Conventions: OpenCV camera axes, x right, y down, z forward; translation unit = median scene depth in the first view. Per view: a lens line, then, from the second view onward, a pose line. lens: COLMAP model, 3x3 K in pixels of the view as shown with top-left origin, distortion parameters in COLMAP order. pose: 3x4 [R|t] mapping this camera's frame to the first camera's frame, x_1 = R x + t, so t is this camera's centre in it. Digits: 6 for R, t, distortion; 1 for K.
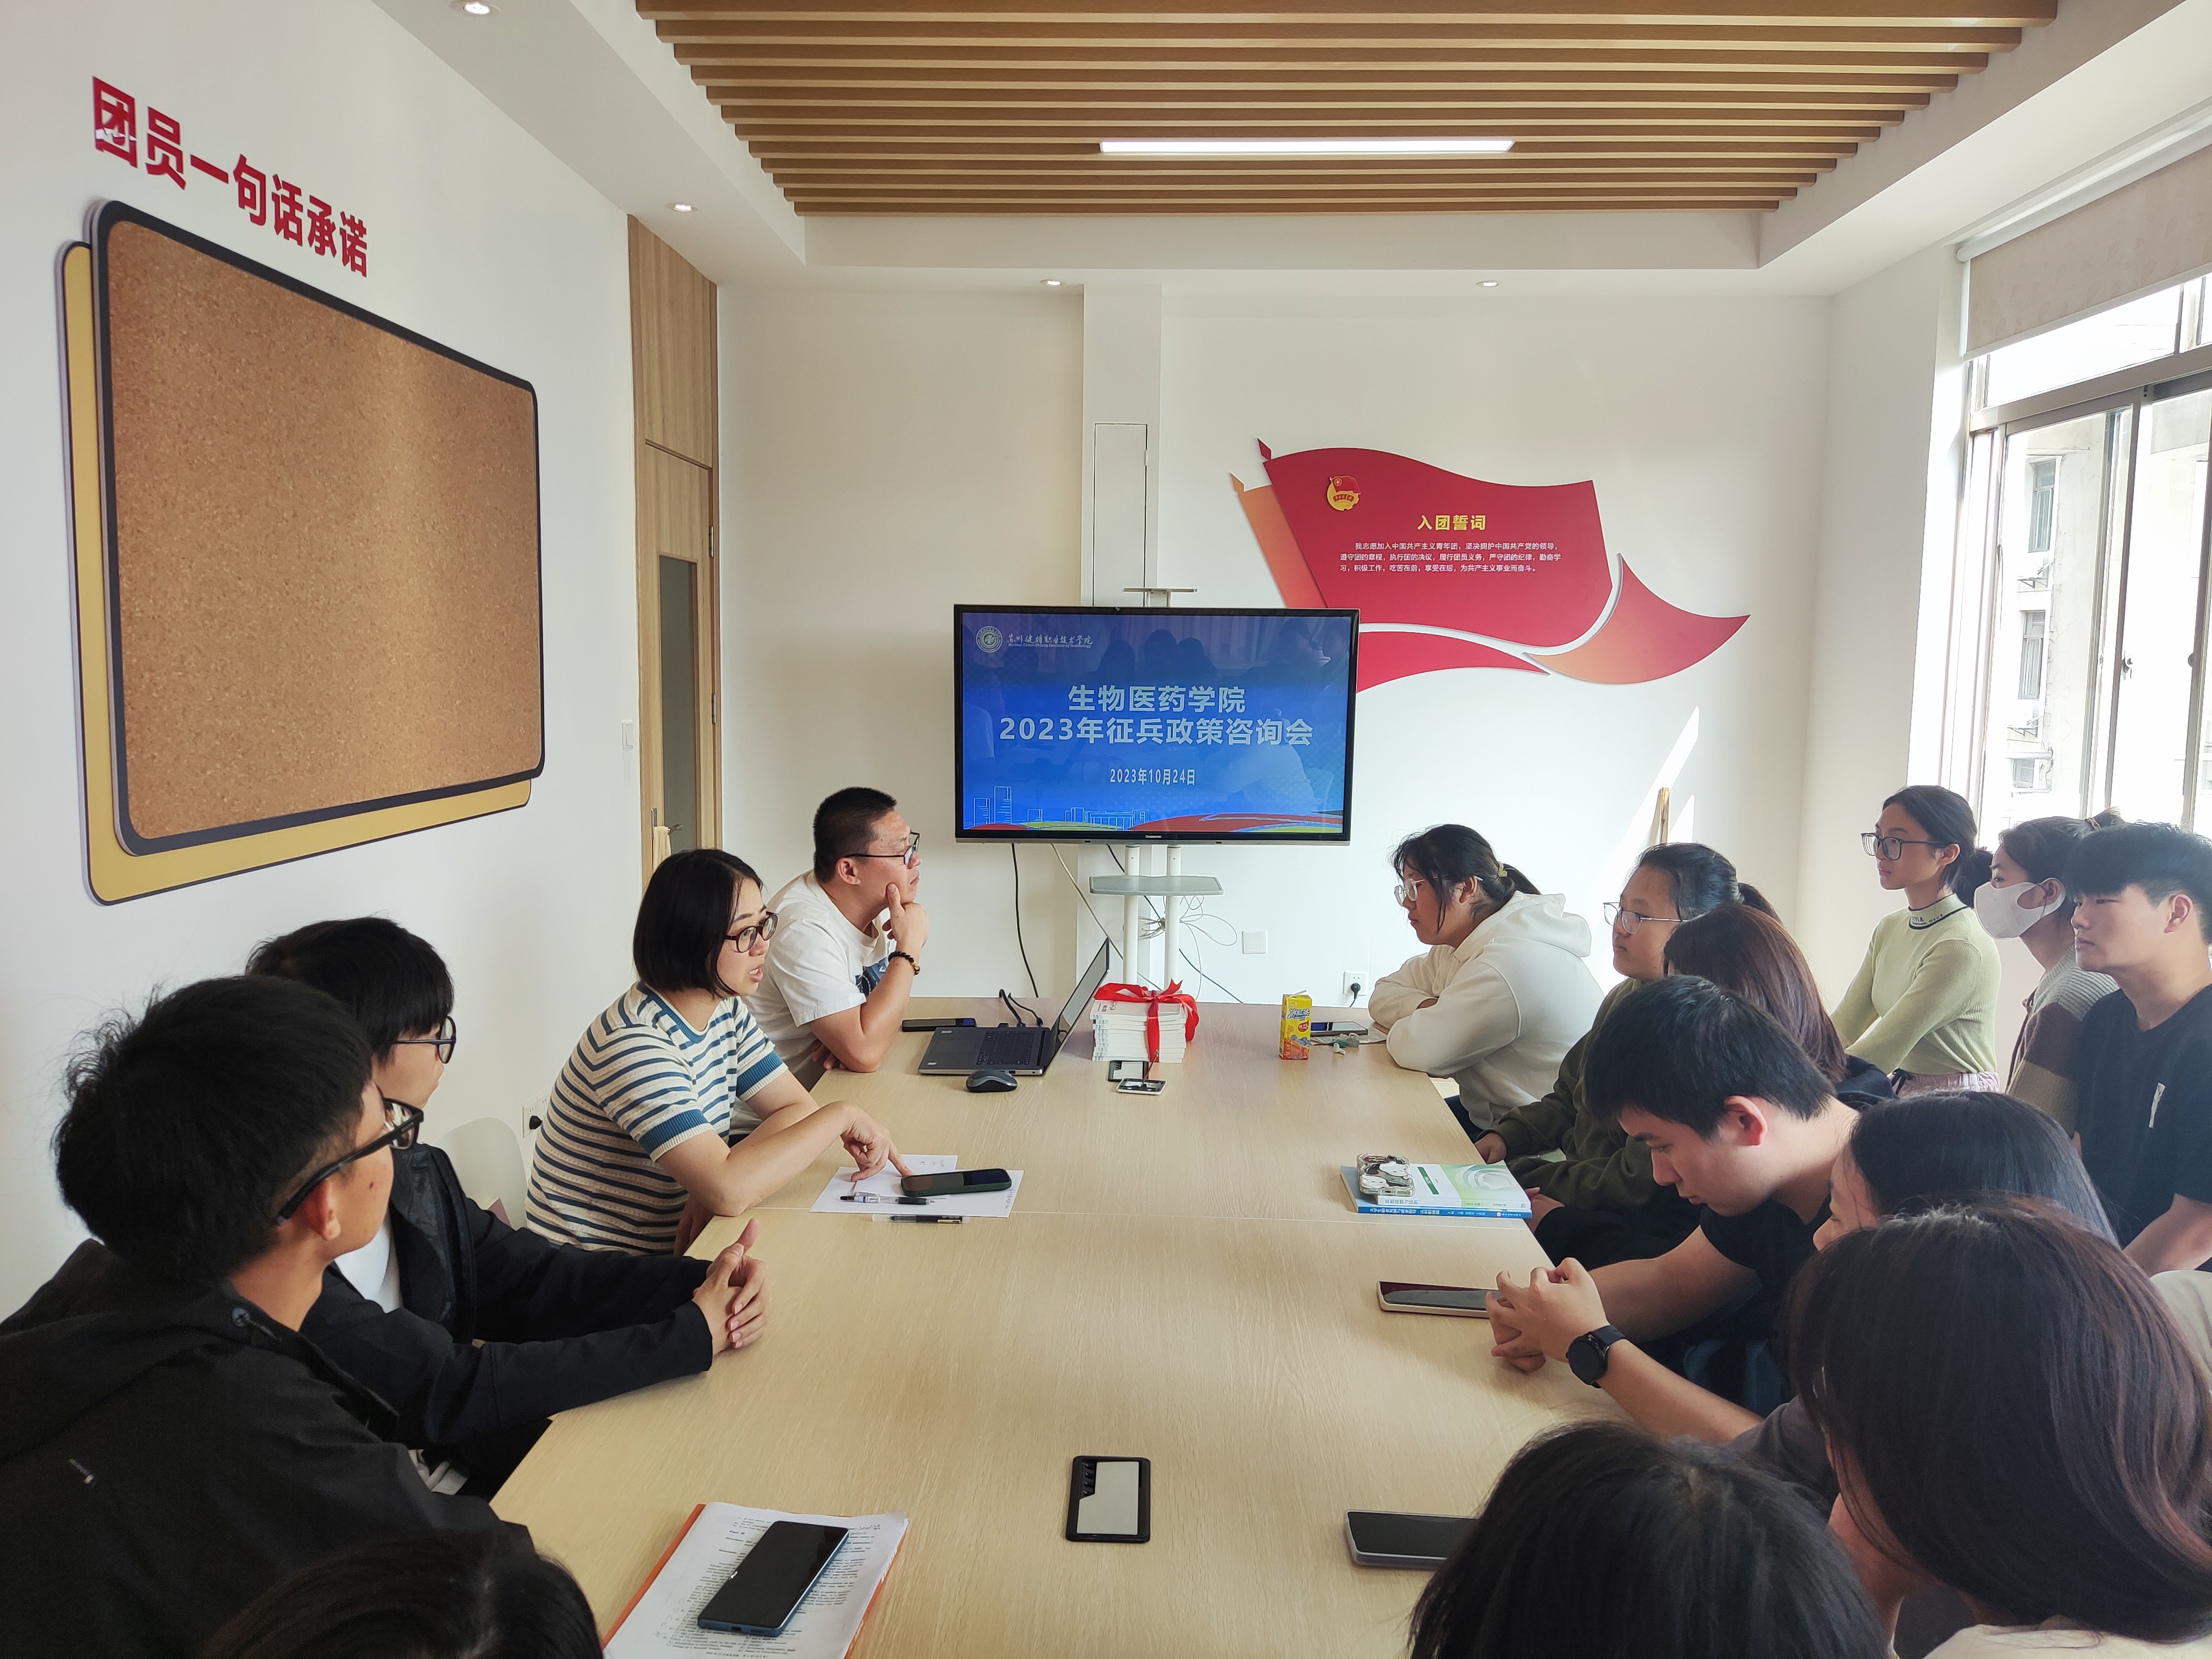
lens RADIAL K [[1640.7, 0, 1106.0], [0, 1640.7, 829.5], [0, 0, 1]] dist [0.080813, -0.116412]
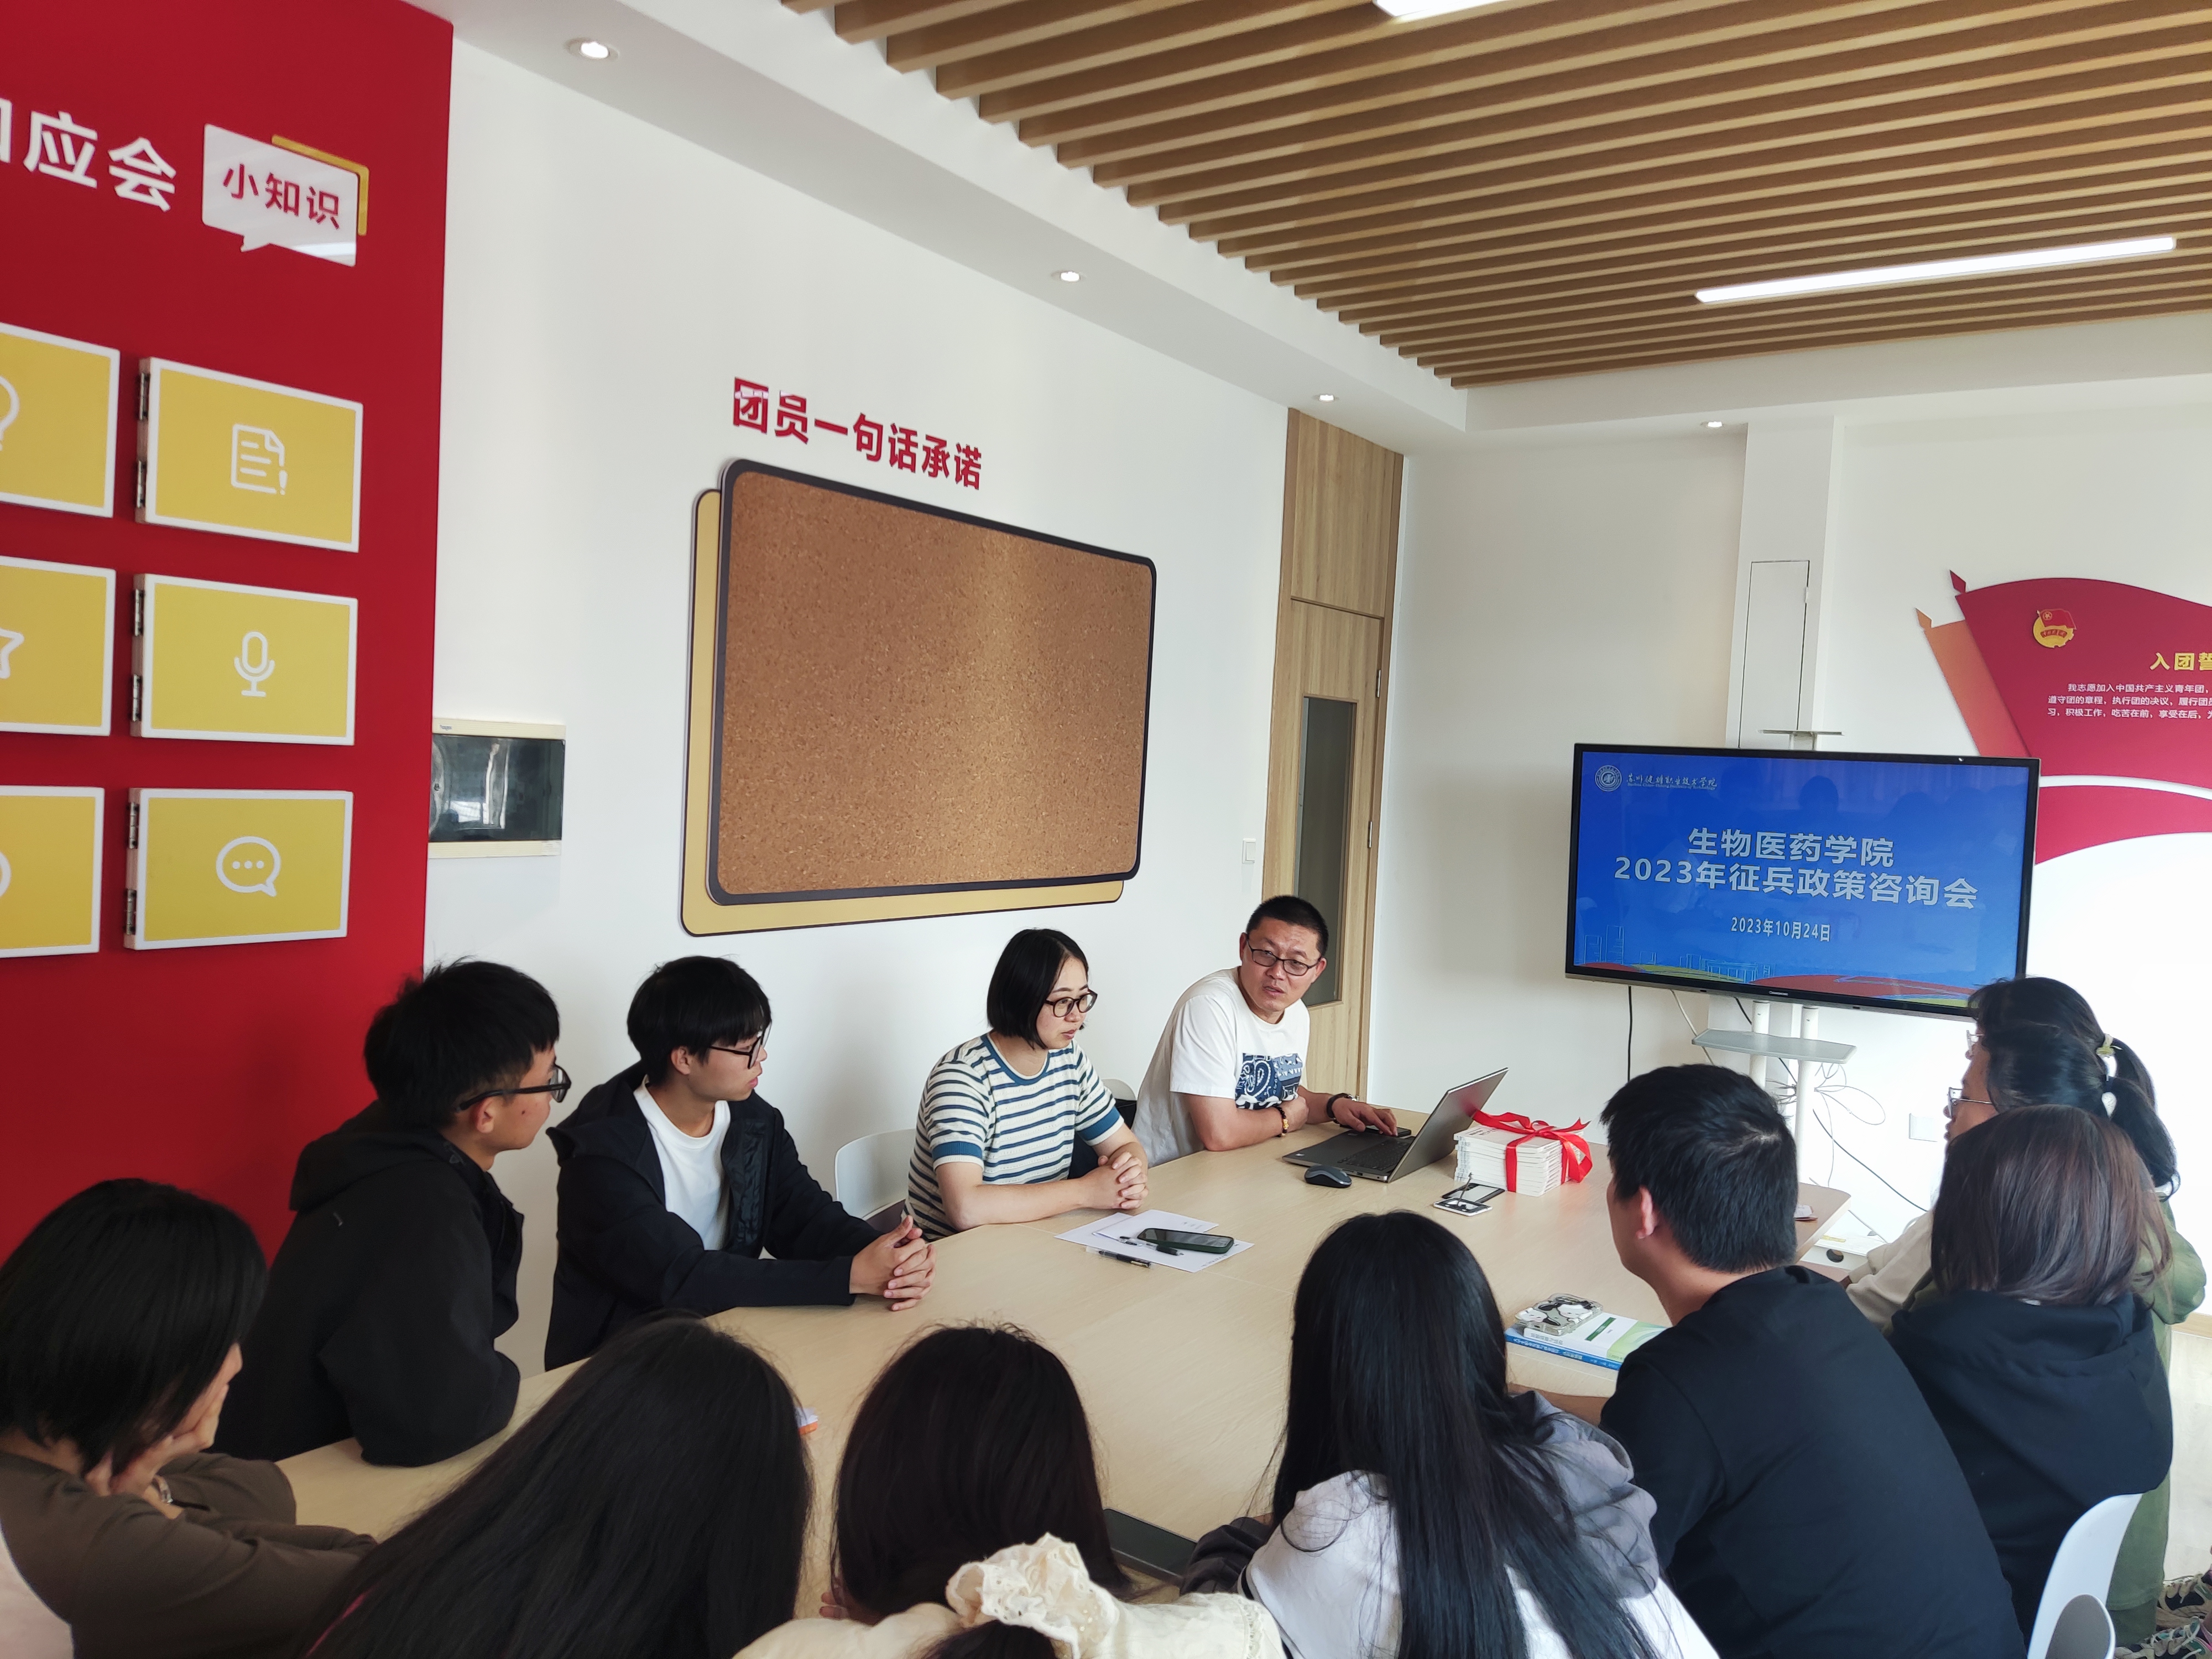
lens RADIAL K [[1628.0, 0, 1106.0], [0, 1628.0, 829.5], [0, 0, 1]] dist [0.165873, -0.288079]
pose [[0.843093, 0.049917, -0.535446, 0.211994], [-0.092875, 0.994237, -0.053550, -0.001948], [0.529687, 0.094877, 0.842870, -0.011755]]
